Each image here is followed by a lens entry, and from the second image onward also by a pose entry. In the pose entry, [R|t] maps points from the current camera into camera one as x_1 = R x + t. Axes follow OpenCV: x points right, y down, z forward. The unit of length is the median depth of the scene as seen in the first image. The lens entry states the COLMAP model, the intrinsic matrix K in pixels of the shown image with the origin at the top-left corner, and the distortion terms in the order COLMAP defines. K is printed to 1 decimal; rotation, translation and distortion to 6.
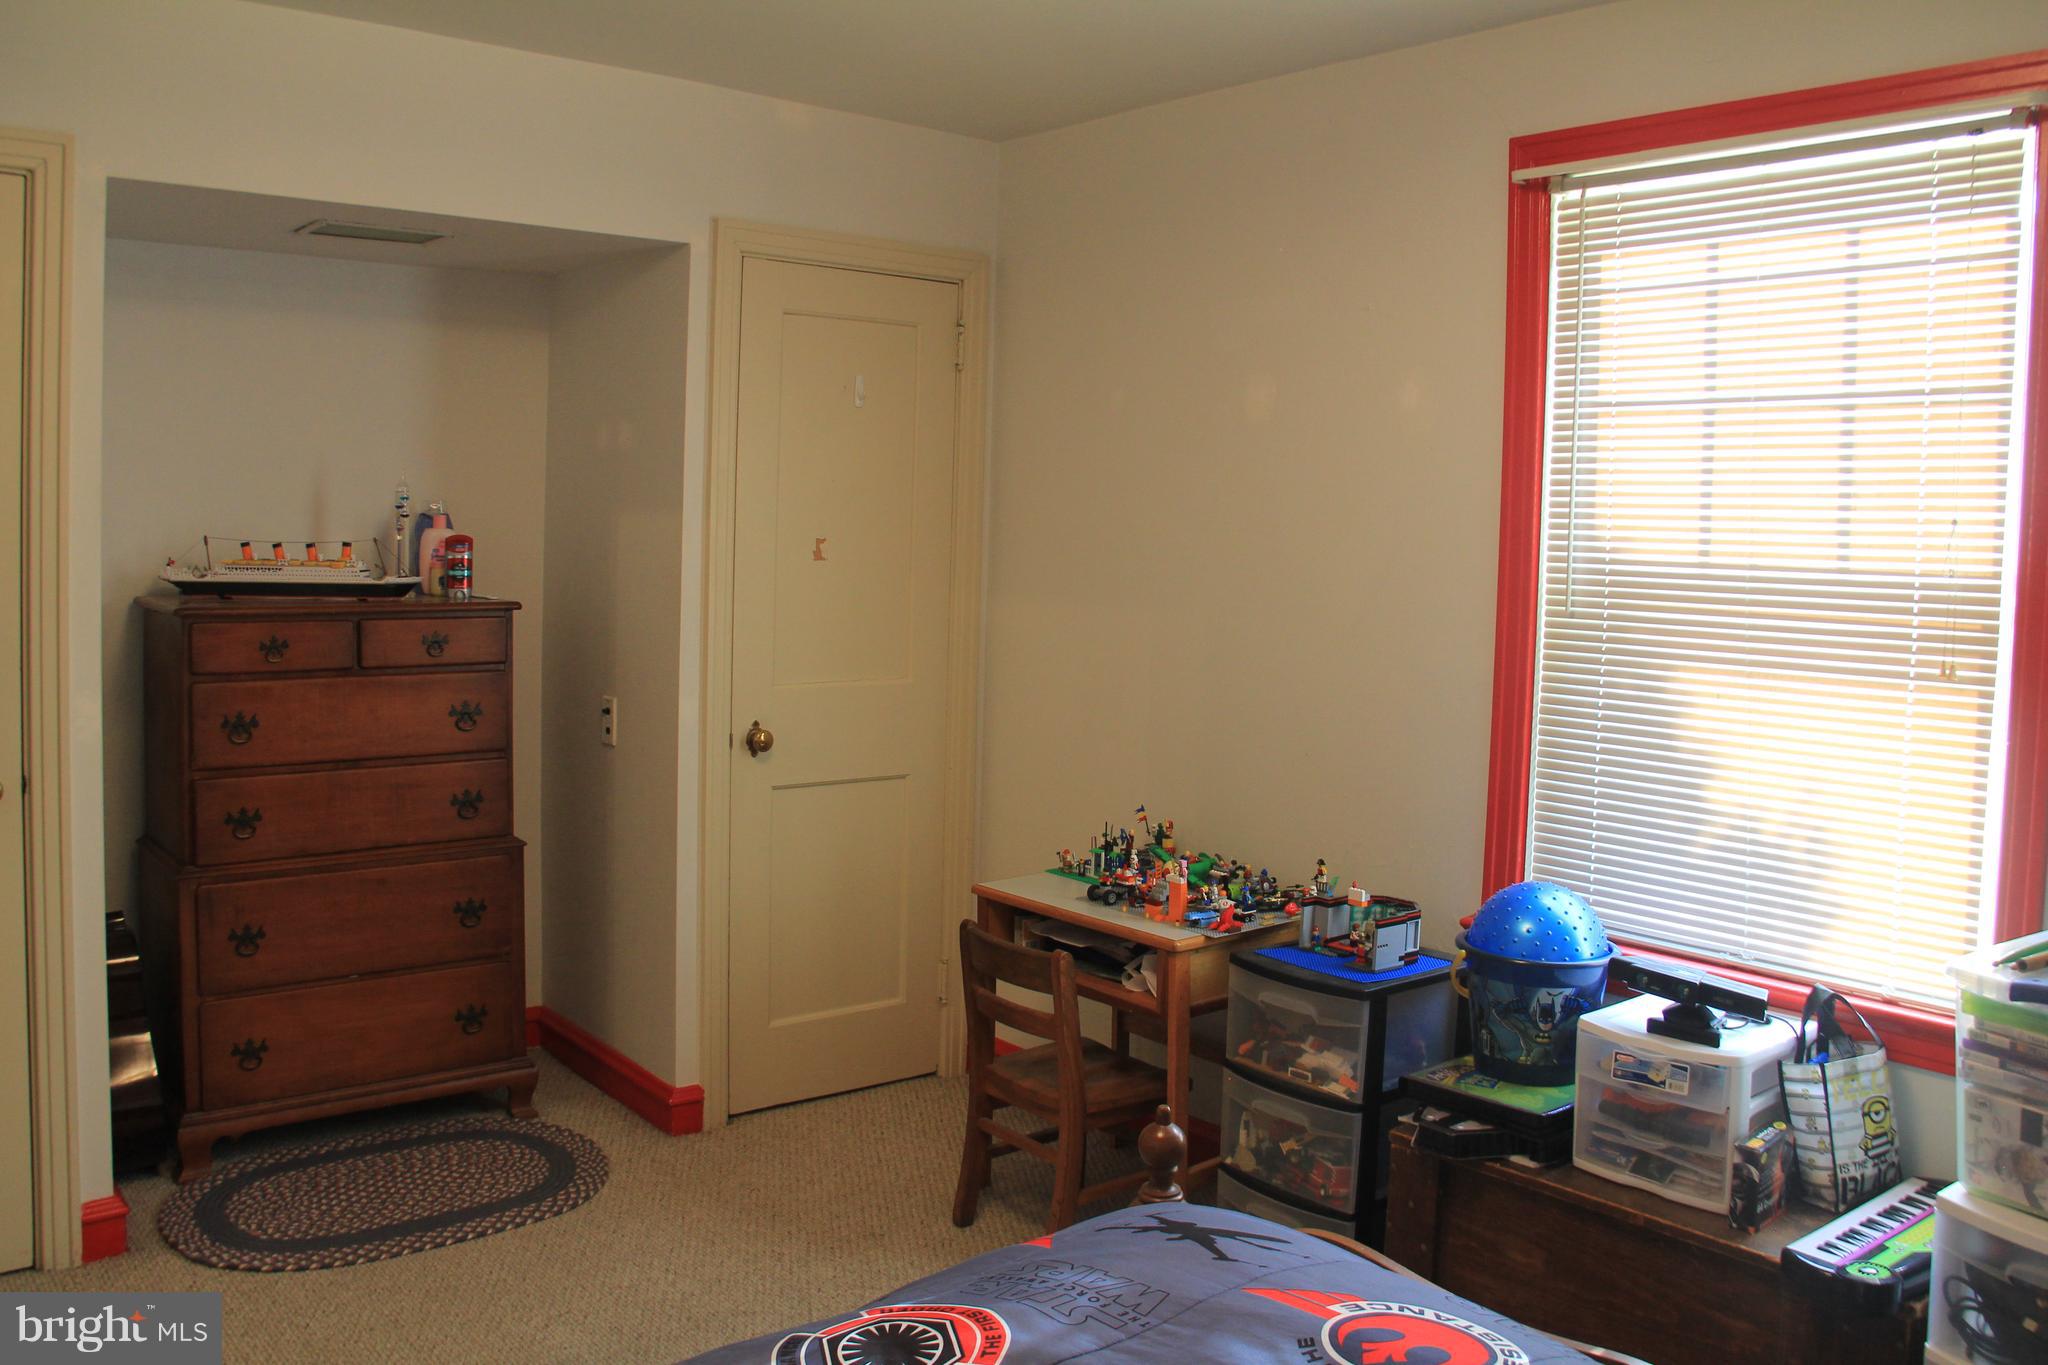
lens RADIAL K [[1685.9, 0, 1029.1], [0, 1685.9, 609.0], [0, 0, 1]] dist [-0.212174, 0.138775]
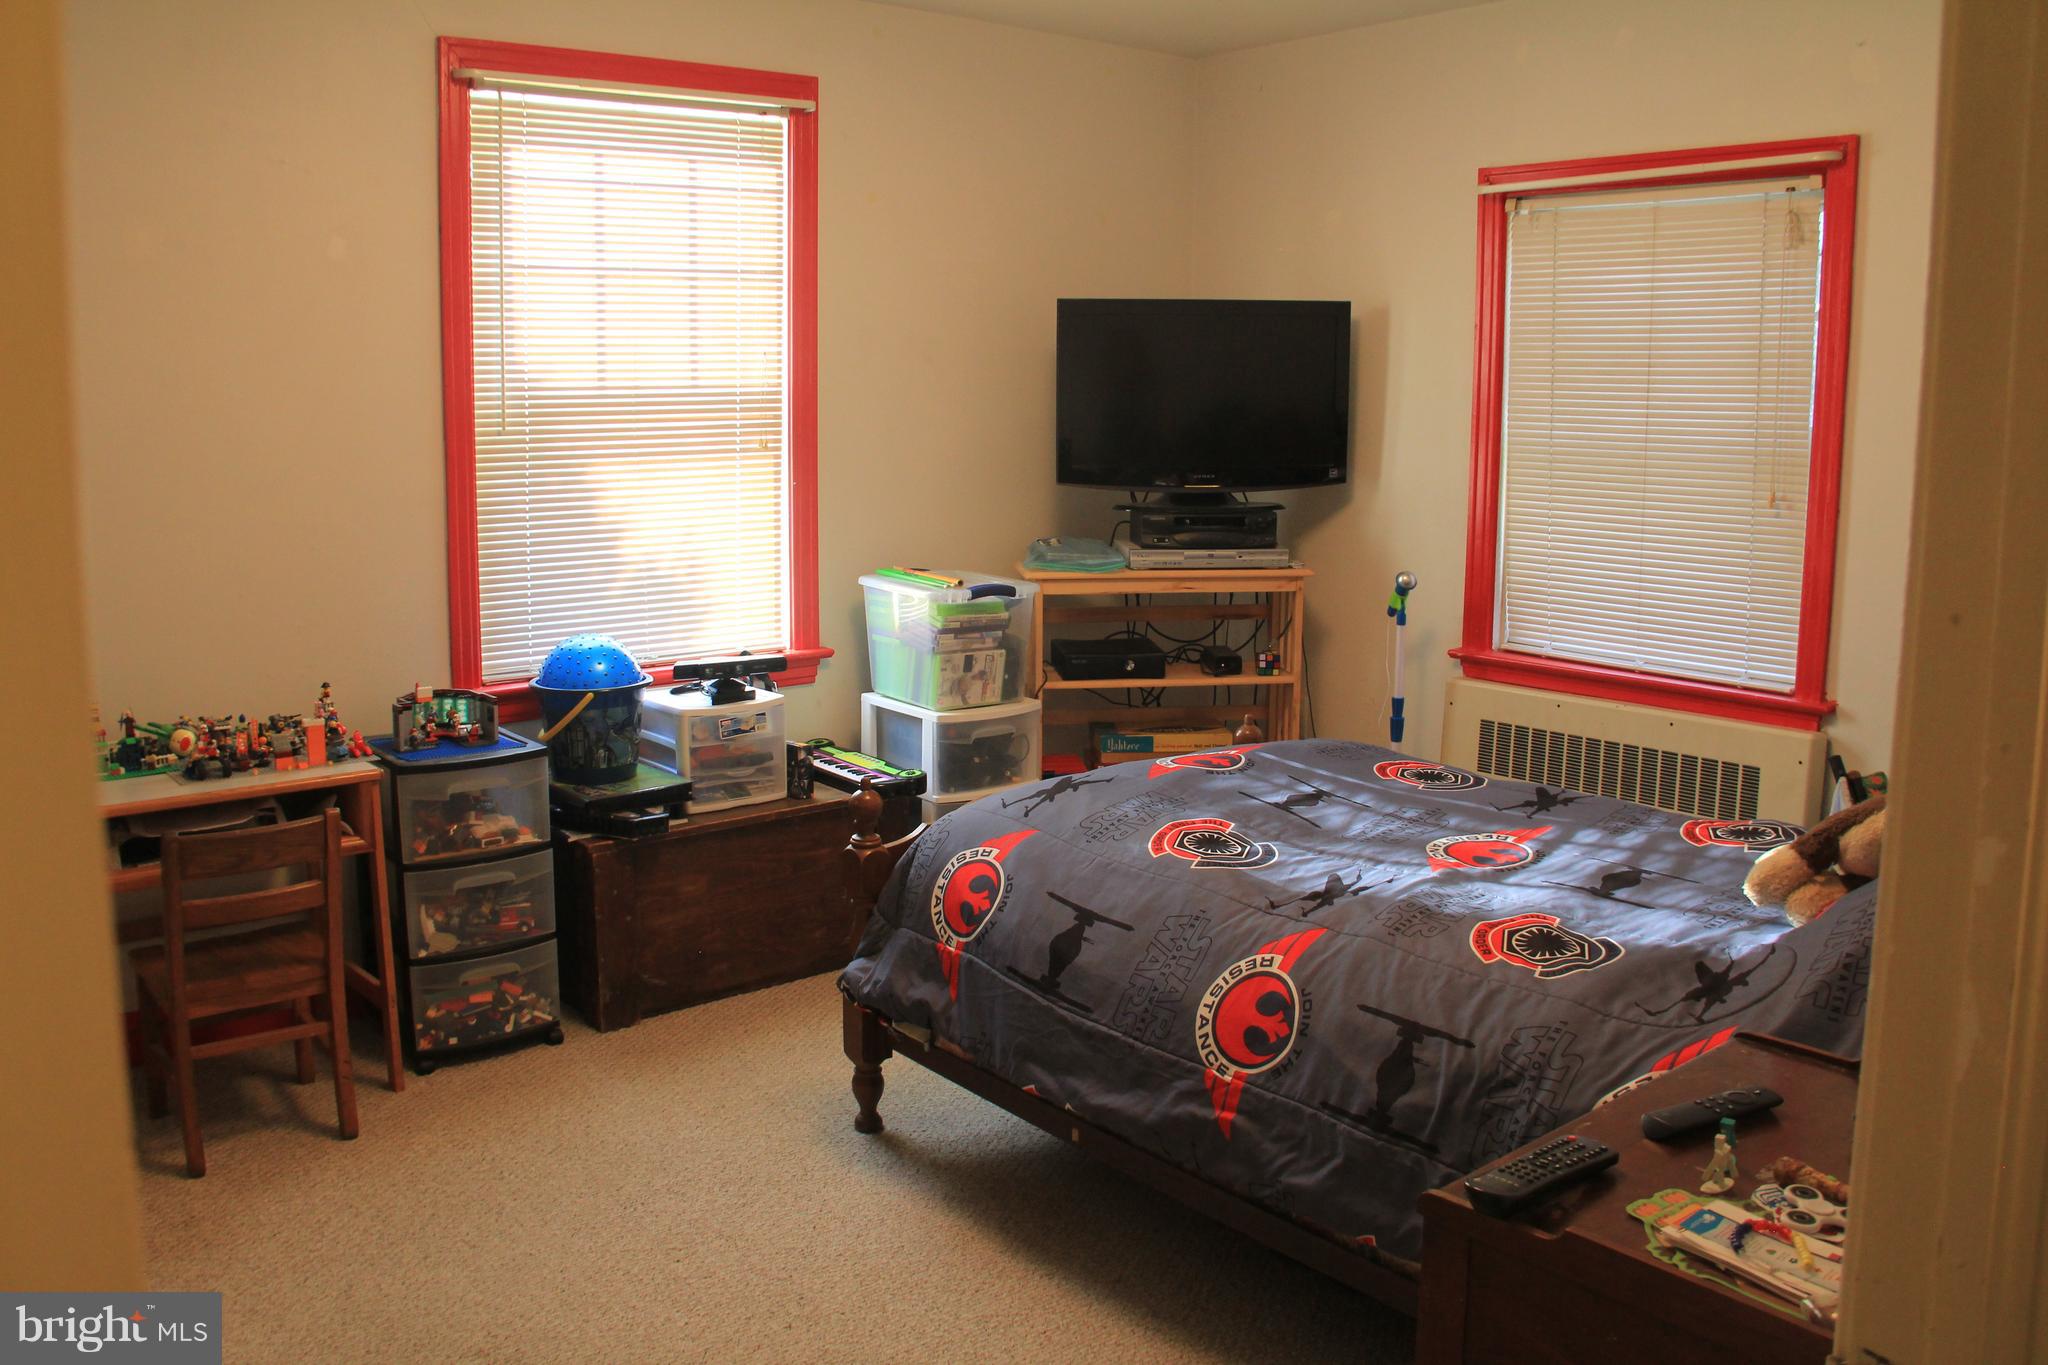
lens RADIAL K [[1685.9, 0, 1029.1], [0, 1685.9, 609.0], [0, 0, 1]] dist [-0.212174, 0.138775]
pose [[-0.010564, -0.160538, 0.986973, -1.043427], [0.045964, 0.985907, 0.160857, -0.053090], [-0.998887, 0.047065, -0.003036, 0.673488]]
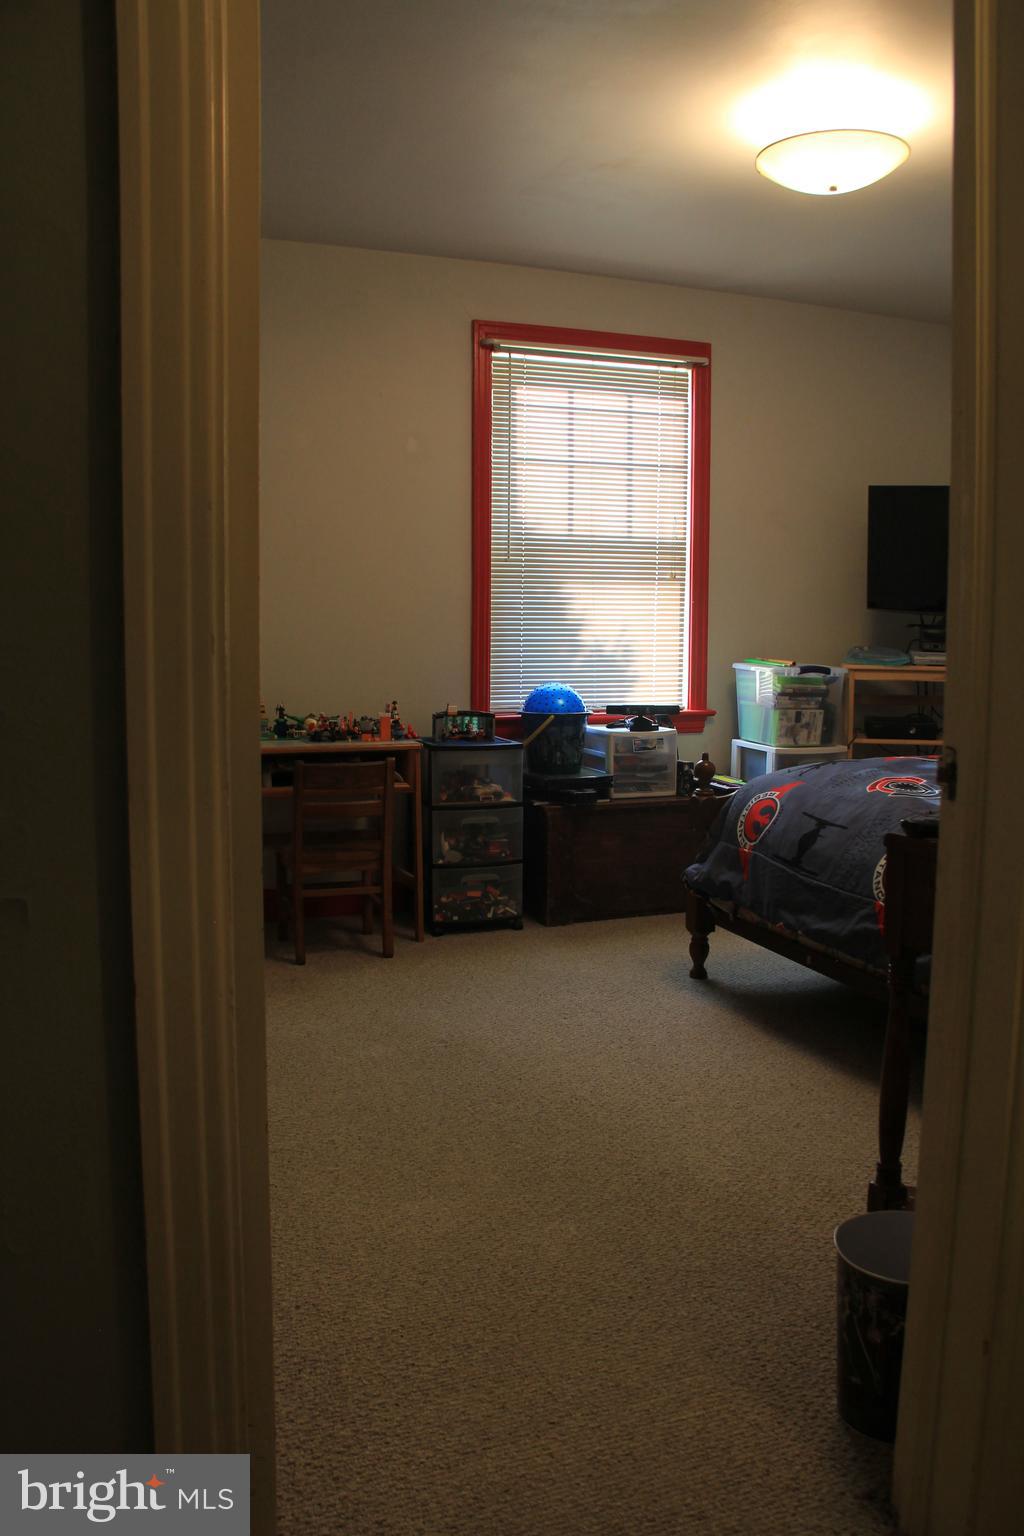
lens RADIAL K [[1264.4, 0, 562.5], [0, 1264.4, 767.0], [0, 0, 1]] dist [-0.212174, 0.138775]
pose [[0.285416, -0.139809, 0.948151, -1.306606], [0.049531, 0.990132, 0.131090, 0.063361], [-0.957123, 0.009548, 0.289525, 0.533742]]
